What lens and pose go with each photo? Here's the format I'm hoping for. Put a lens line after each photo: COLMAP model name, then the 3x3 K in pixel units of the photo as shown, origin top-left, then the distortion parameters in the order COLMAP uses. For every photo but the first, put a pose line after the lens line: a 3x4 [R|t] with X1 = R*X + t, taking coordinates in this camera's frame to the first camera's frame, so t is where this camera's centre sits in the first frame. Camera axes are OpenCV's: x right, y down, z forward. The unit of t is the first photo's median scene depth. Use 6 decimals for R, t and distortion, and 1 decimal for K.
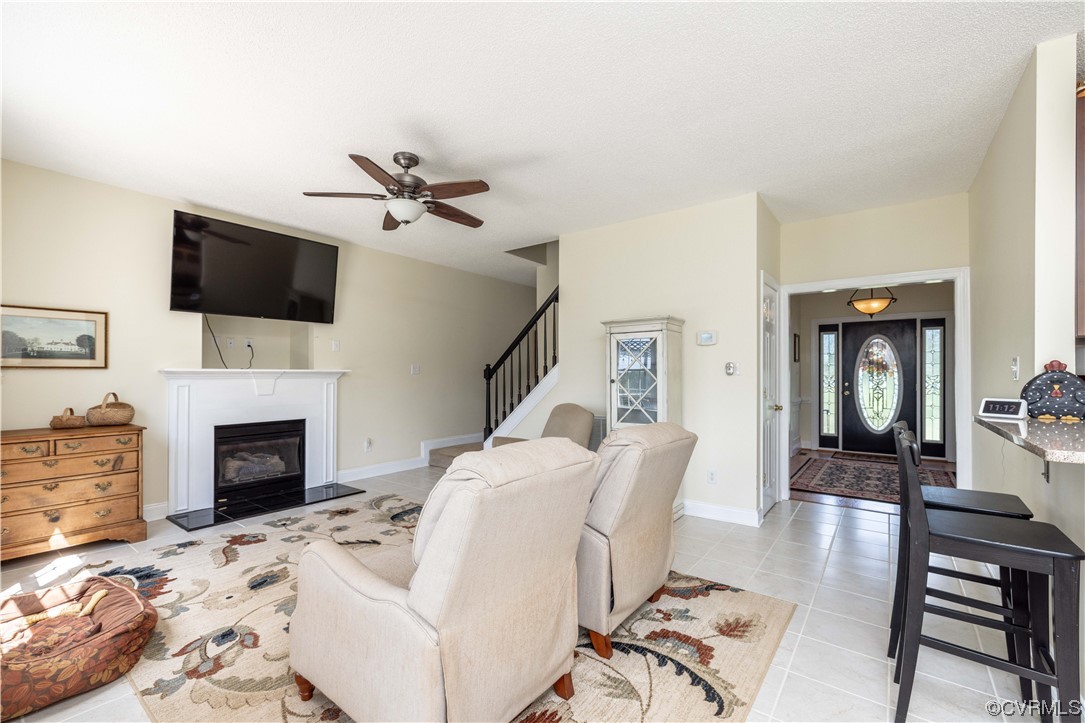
lens RADIAL K [[458.2, 0, 538.1], [0, 458.2, 373.1], [0, 0, 1]] dist [0.003497, -0.000660]
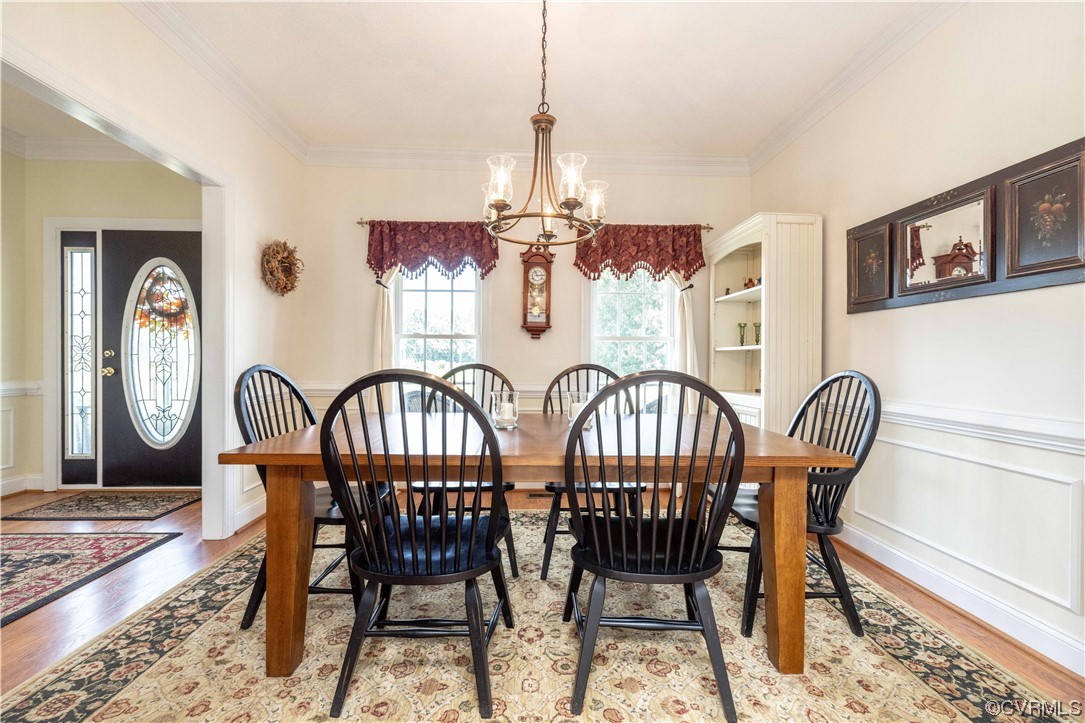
lens RADIAL K [[458.2, 0, 536.9], [0, 458.2, 360.4], [0, 0, 1]] dist [0.003497, -0.000660]
pose [[0.778645, -0.000362, 0.627464, 0.778090], [-0.008019, 0.999912, 0.010528, 0.024278], [-0.627413, -0.013229, 0.778574, 0.344788]]
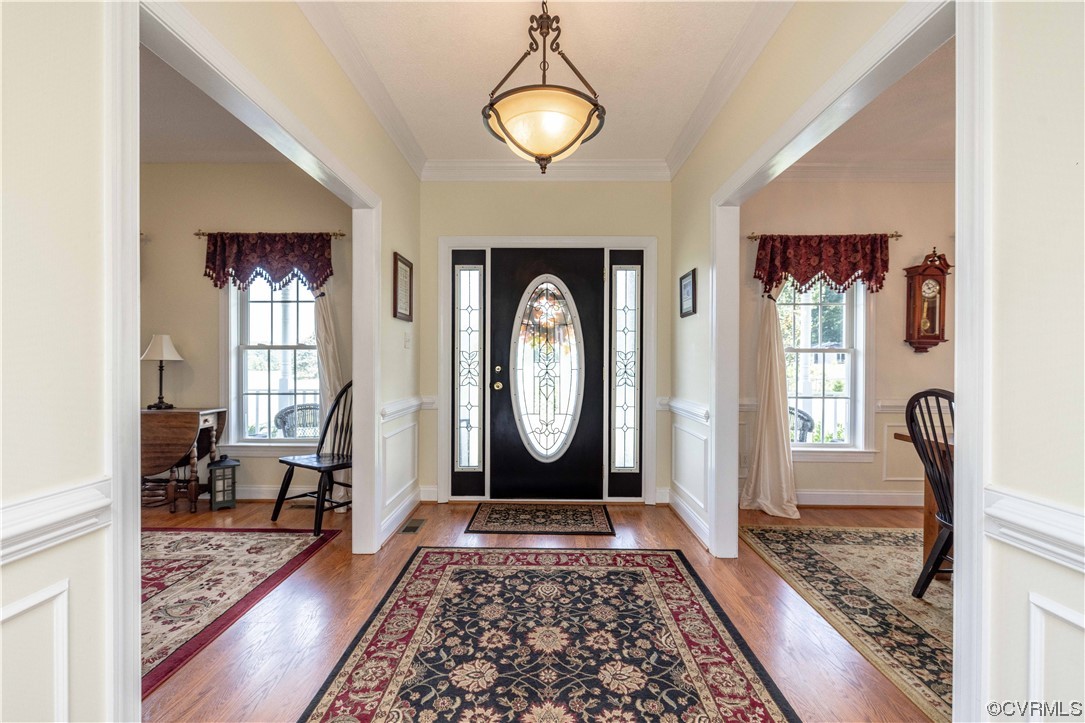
lens RADIAL K [[458.2, 0, 536.7], [0, 458.2, 360.9], [0, 0, 1]] dist [0.003497, -0.000660]
pose [[0.804404, -0.000203, 0.594082, 0.436004], [-0.005460, 0.999955, 0.007734, 0.012178], [-0.594057, -0.009465, 0.804367, 0.609164]]
